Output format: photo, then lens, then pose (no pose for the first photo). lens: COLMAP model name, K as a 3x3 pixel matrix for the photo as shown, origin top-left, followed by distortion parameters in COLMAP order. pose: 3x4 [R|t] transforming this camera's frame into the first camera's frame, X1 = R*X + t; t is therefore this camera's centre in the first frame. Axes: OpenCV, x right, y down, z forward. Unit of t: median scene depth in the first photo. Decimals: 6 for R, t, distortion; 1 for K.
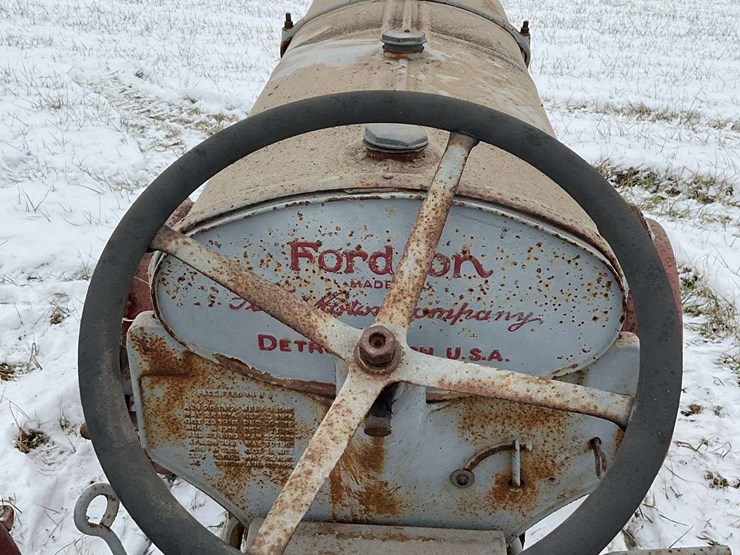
lens RADIAL K [[810.9, 0, 369.5], [0, 810.9, 273.5], [0, 0, 1]] dist [0.140728, -0.295932]
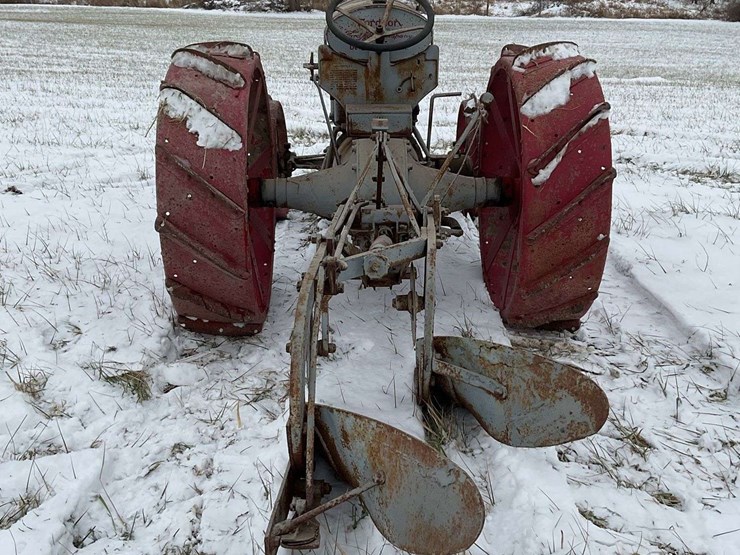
lens RADIAL K [[810.9, 0, 369.5], [0, 810.9, 273.5], [0, 0, 1]] dist [0.140728, -0.295932]
pose [[0.997011, -0.041031, 0.065470, -0.328281], [0.049803, 0.989104, -0.138537, 1.684461], [-0.059072, 0.141383, 0.988191, -2.797254]]
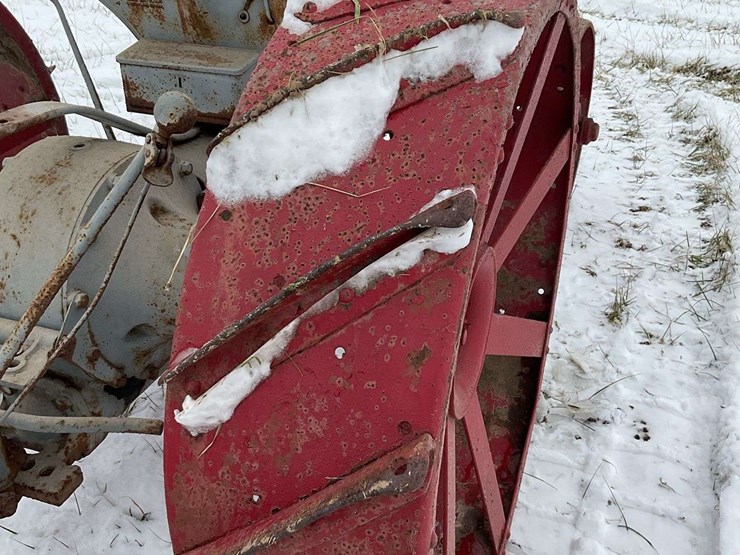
lens RADIAL K [[810.9, 0, 369.5], [0, 810.9, 273.5], [0, 0, 1]] dist [0.140728, -0.295932]
pose [[0.955260, 0.131854, -0.264751, 0.943460], [-0.125493, 0.991252, 0.040877, 0.710219], [0.267825, -0.005824, 0.963450, -0.693924]]
